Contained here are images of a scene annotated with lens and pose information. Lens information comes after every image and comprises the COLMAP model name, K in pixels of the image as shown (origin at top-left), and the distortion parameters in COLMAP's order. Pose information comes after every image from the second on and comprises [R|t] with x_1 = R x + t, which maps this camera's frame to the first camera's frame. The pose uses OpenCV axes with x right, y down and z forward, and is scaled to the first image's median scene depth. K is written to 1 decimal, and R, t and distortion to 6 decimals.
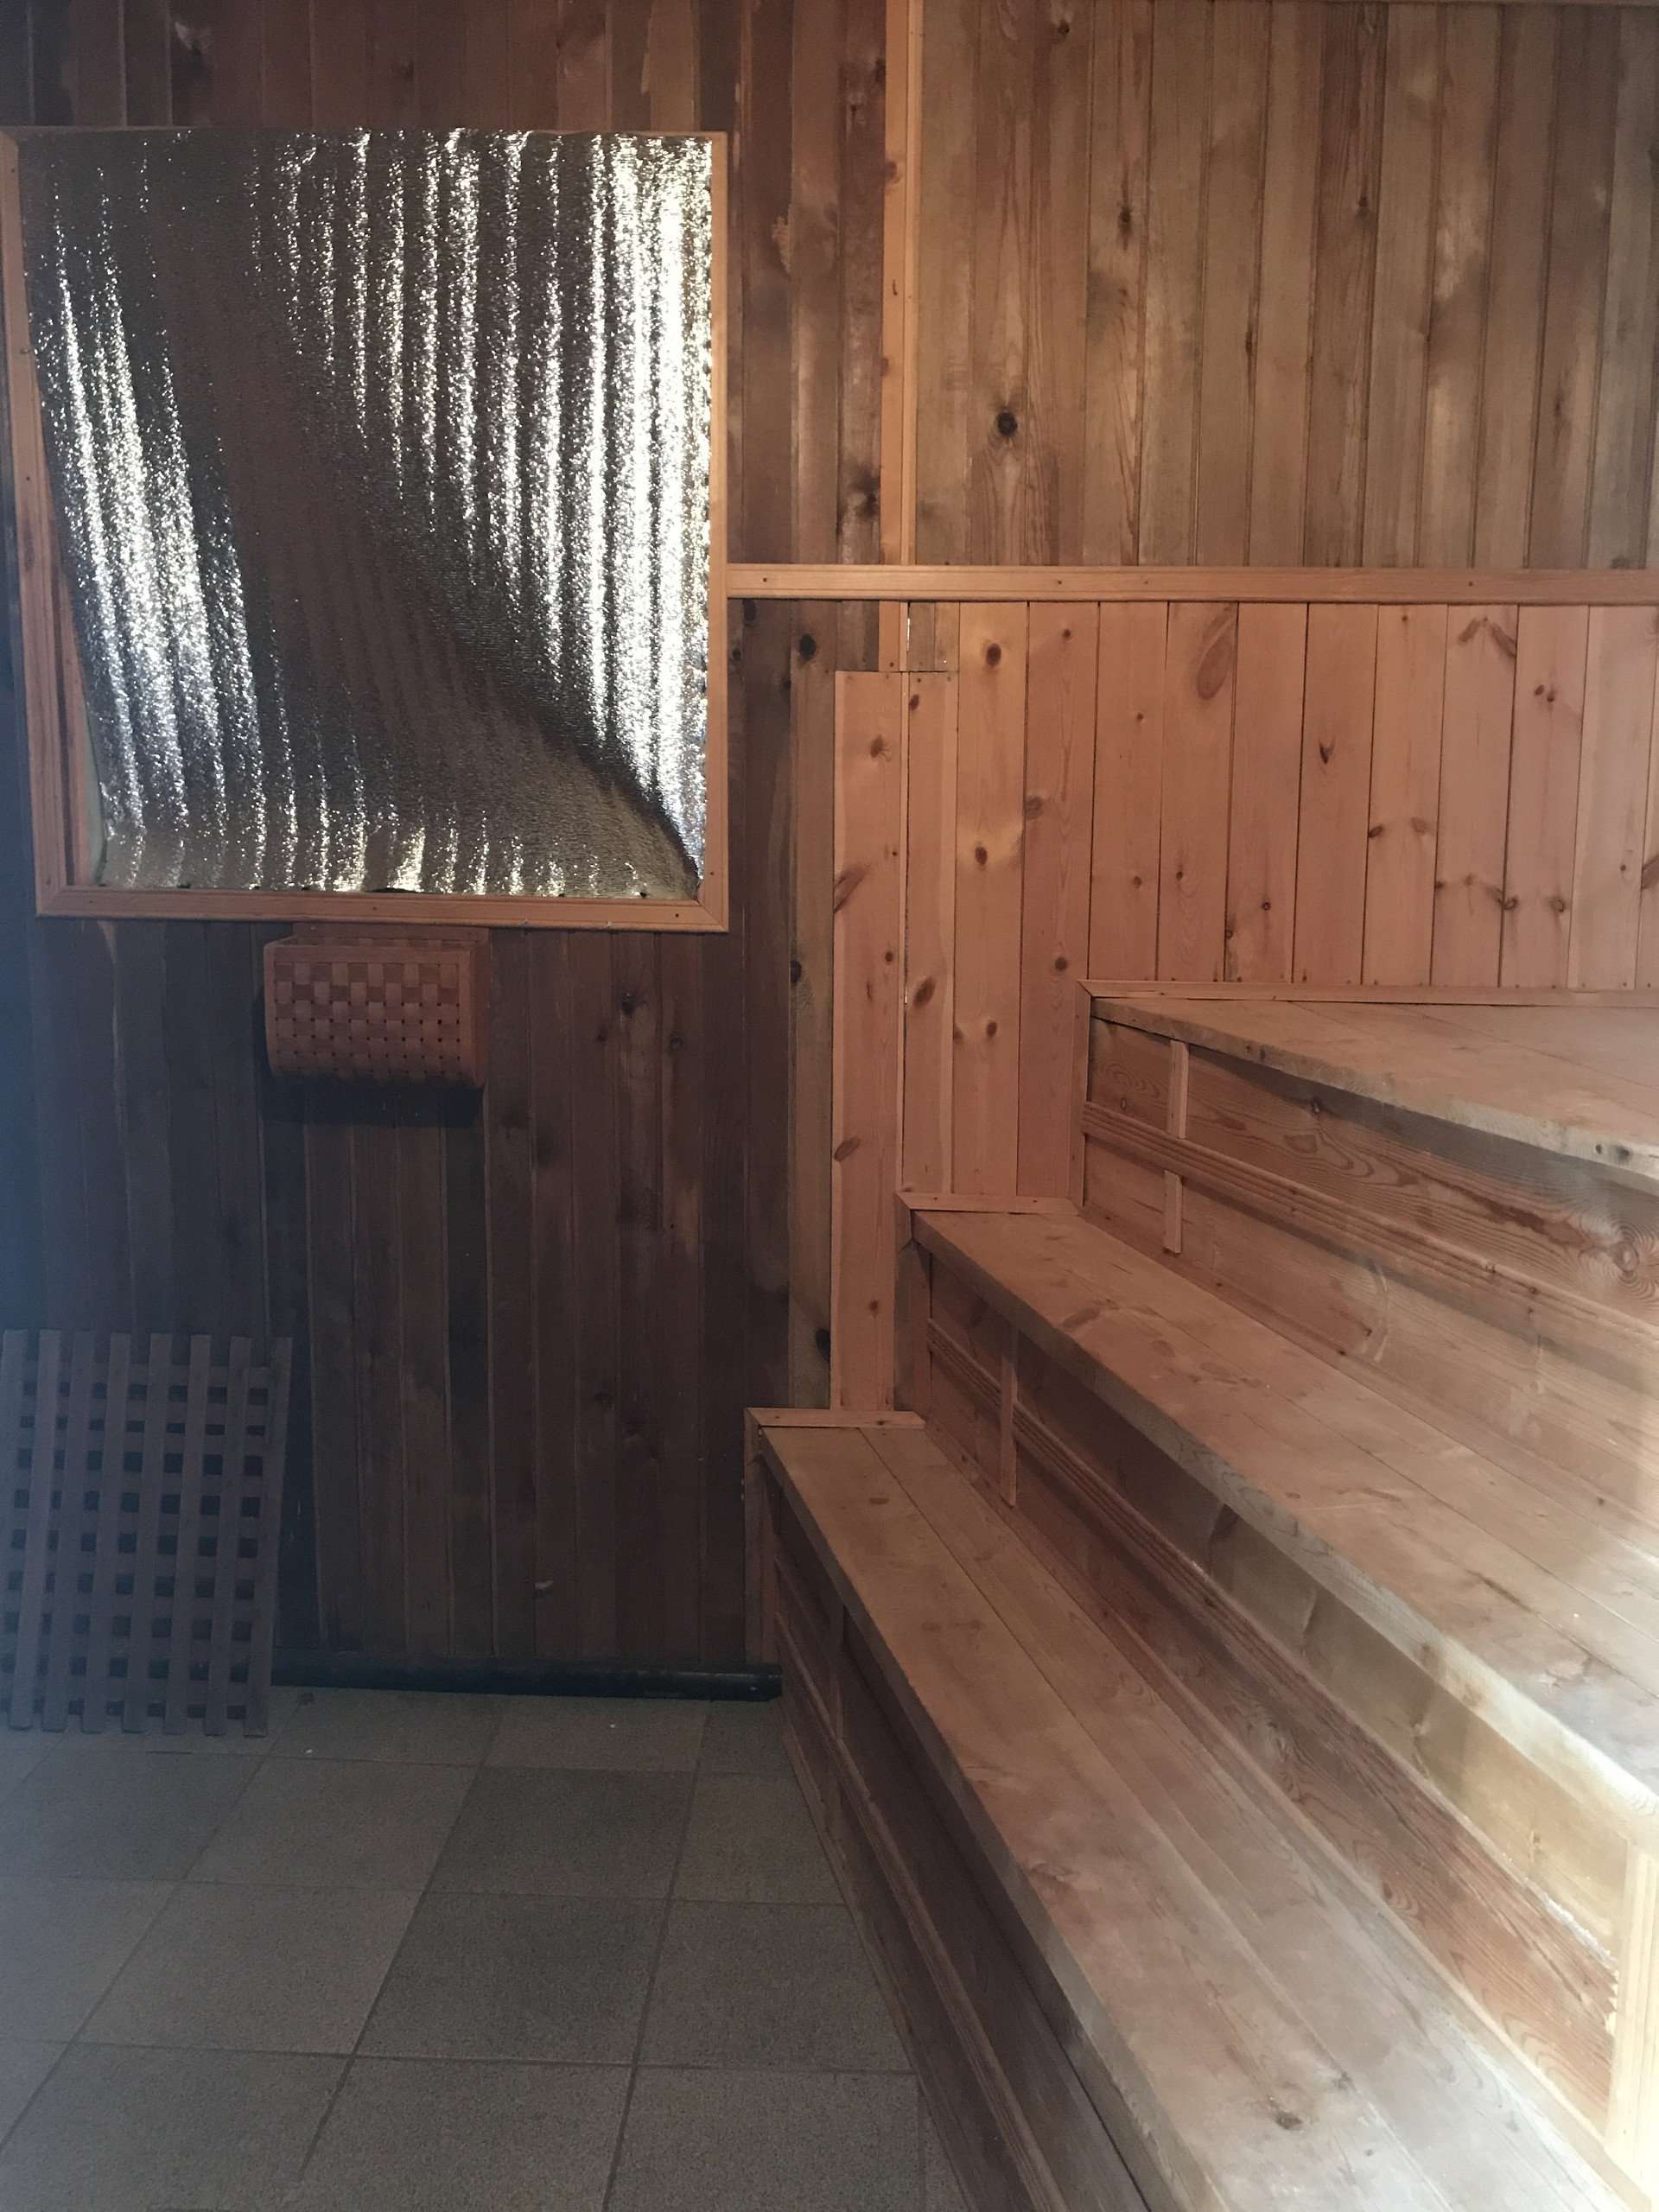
lens RADIAL K [[1813.5, 0, 837.3], [0, 1813.5, 1104.1], [0, 0, 1]] dist [0.028569, -0.023573]
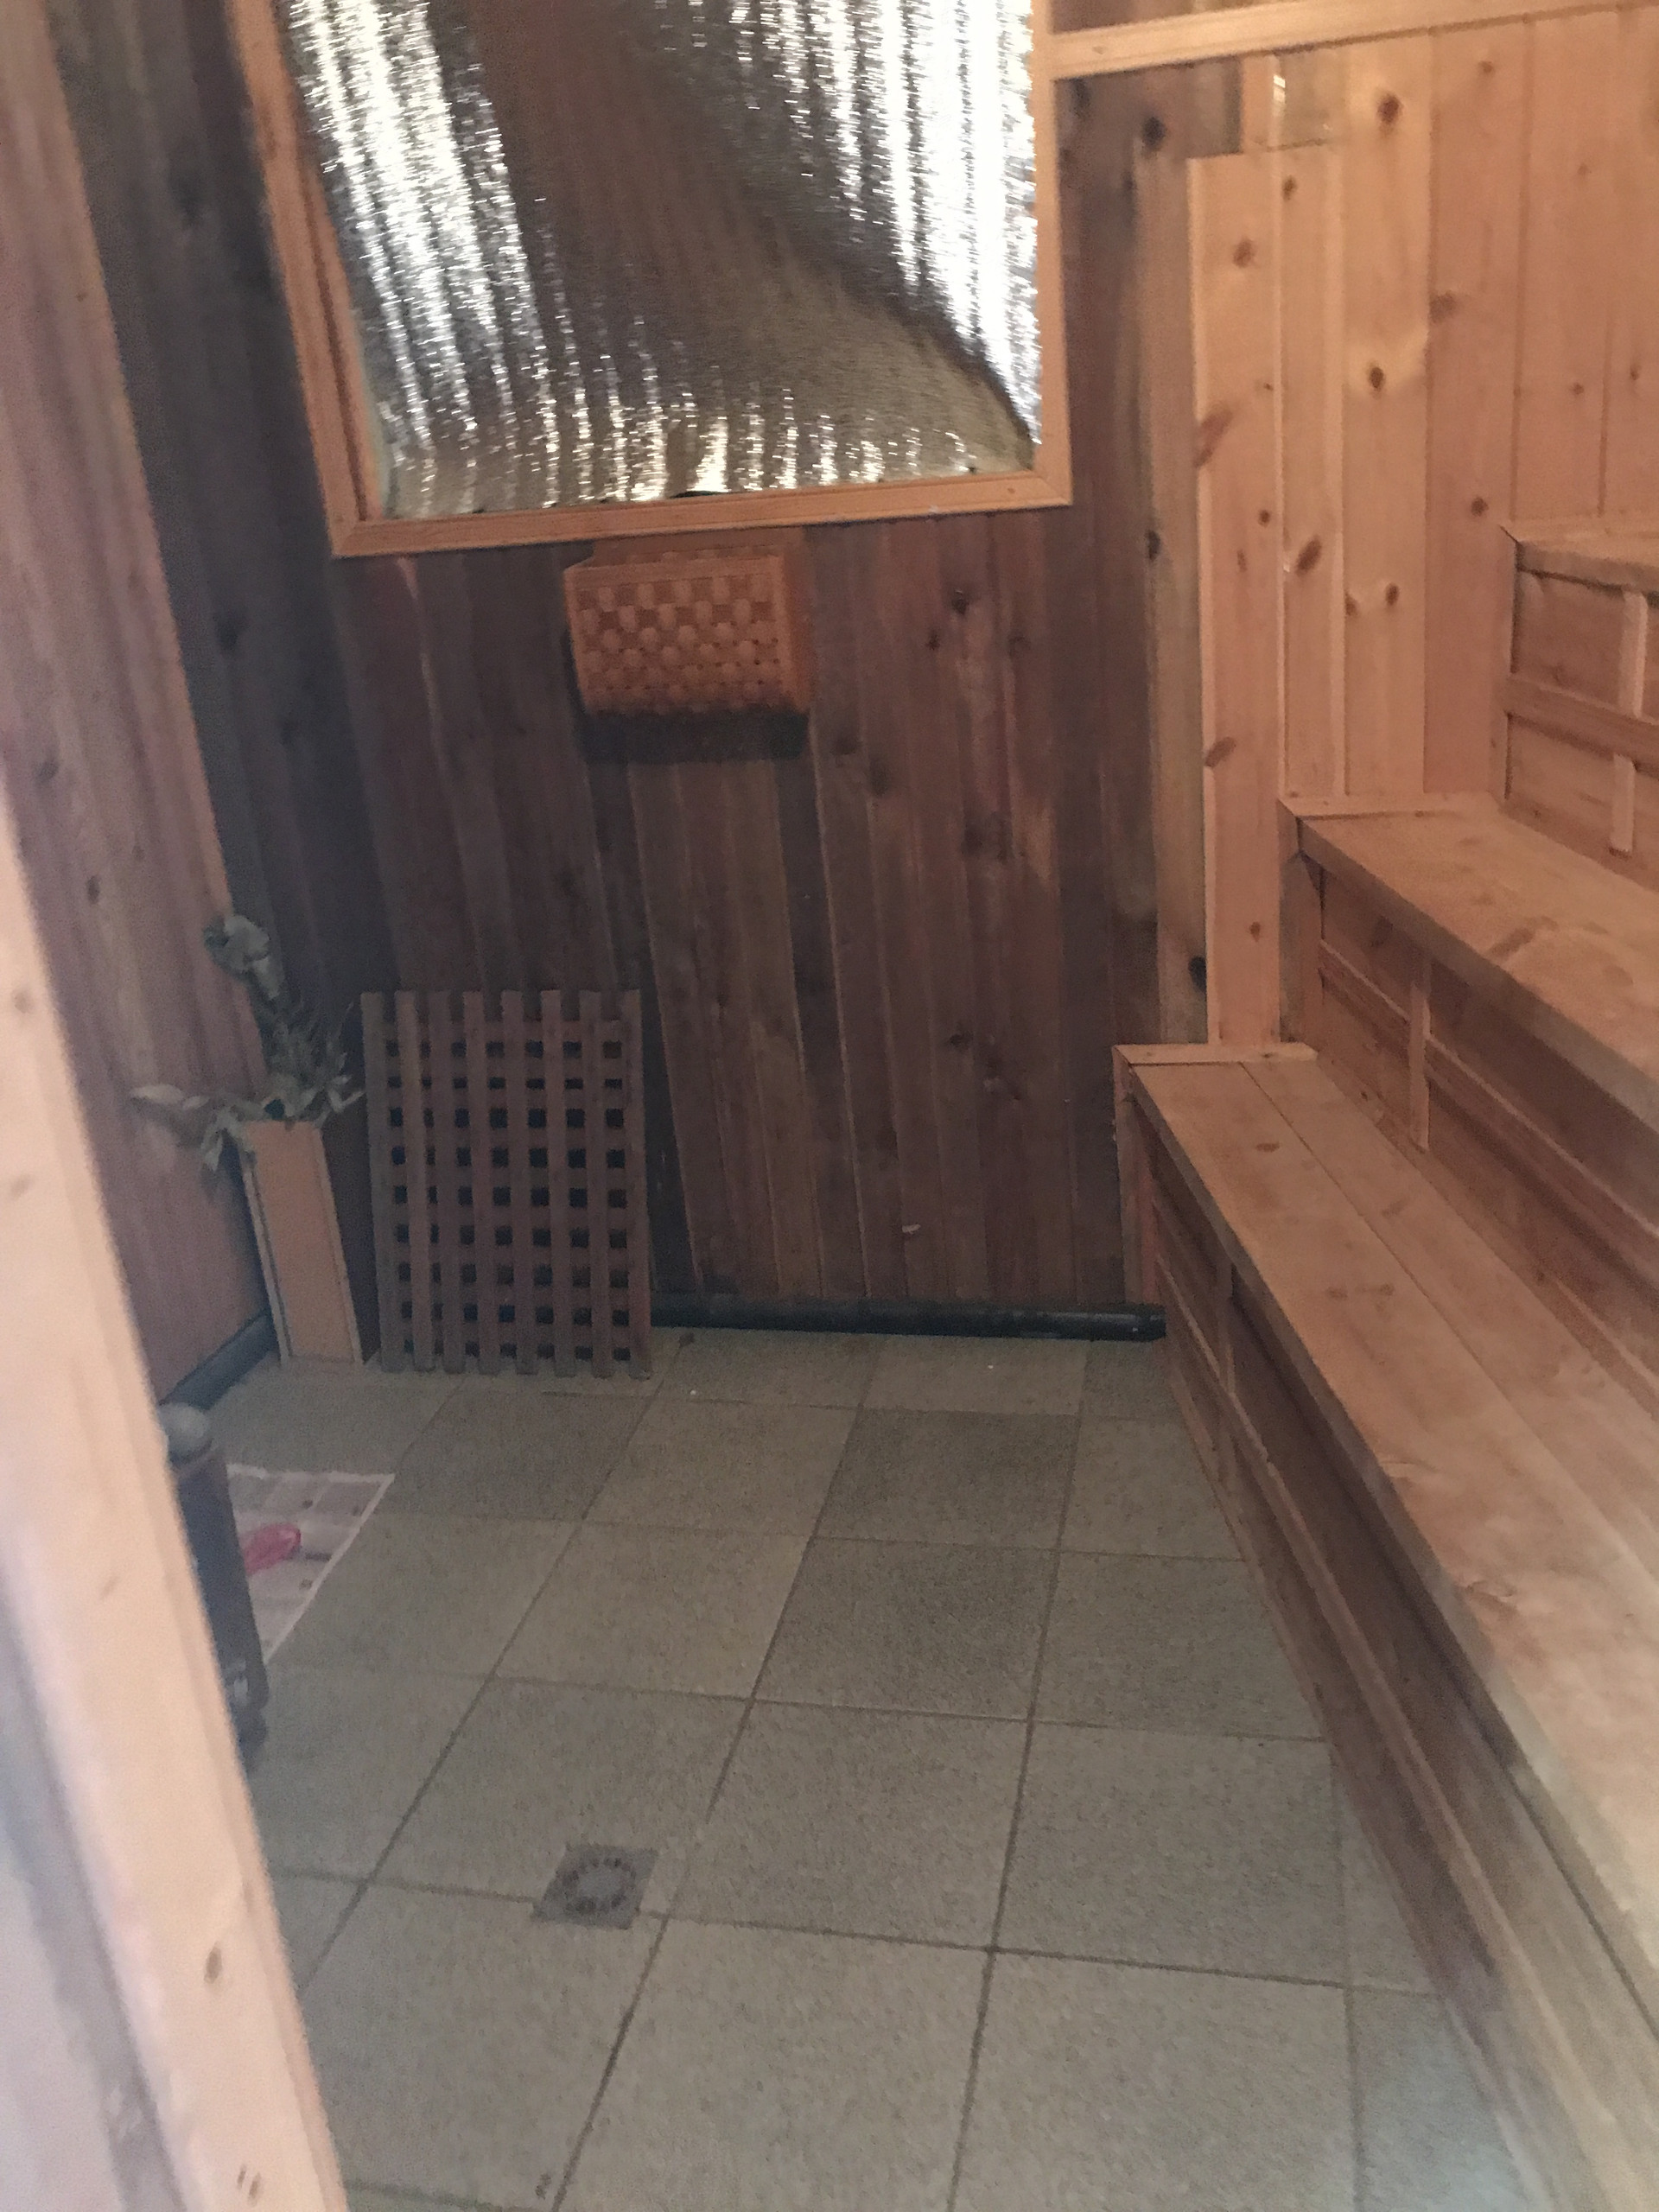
lens RADIAL K [[1813.5, 0, 835.9], [0, 1813.5, 1096.4], [0, 0, 1]] dist [0.028569, -0.023573]
pose [[0.979057, -0.030814, -0.201239, -0.004778], [0.073467, 0.975348, 0.208084, -0.009757], [0.189866, -0.218510, 0.957185, 0.093050]]
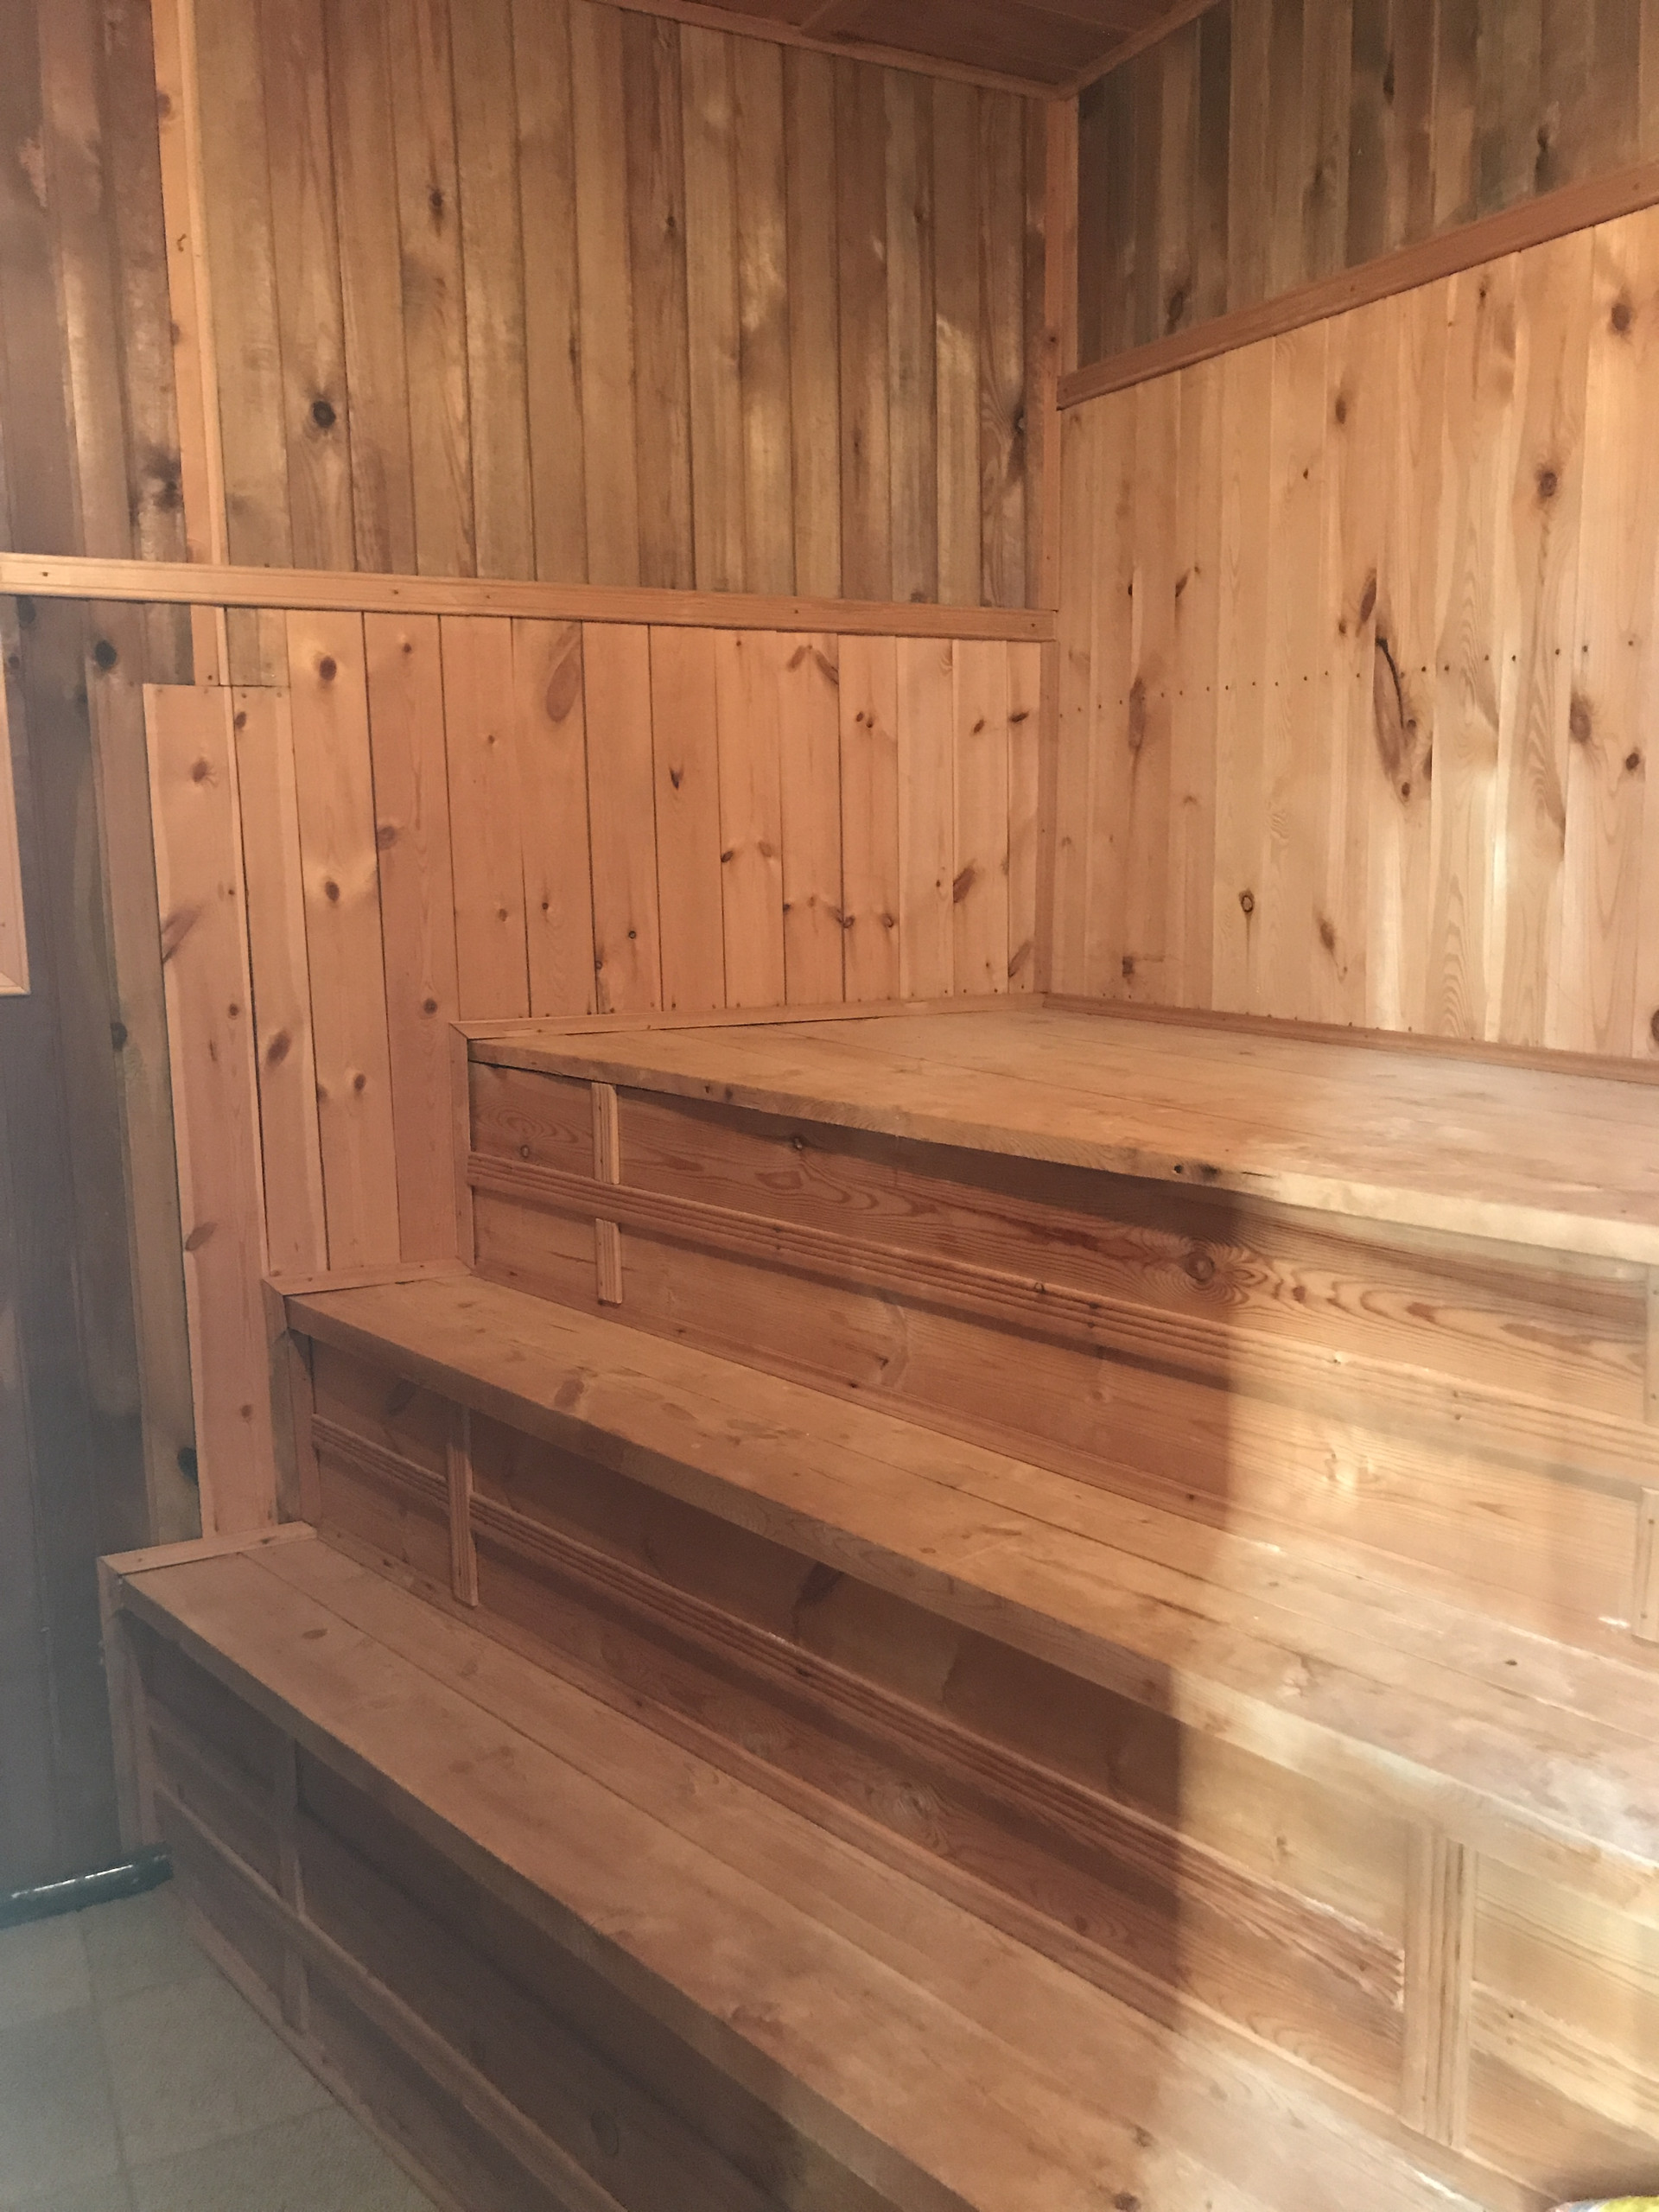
lens RADIAL K [[1813.5, 0, 835.9], [0, 1813.5, 1105.4], [0, 0, 1]] dist [0.028569, -0.023573]
pose [[0.874126, -0.094258, 0.476466, -0.146440], [0.093477, 0.995297, 0.025404, -0.032944], [-0.476620, 0.022332, 0.878826, 0.097561]]
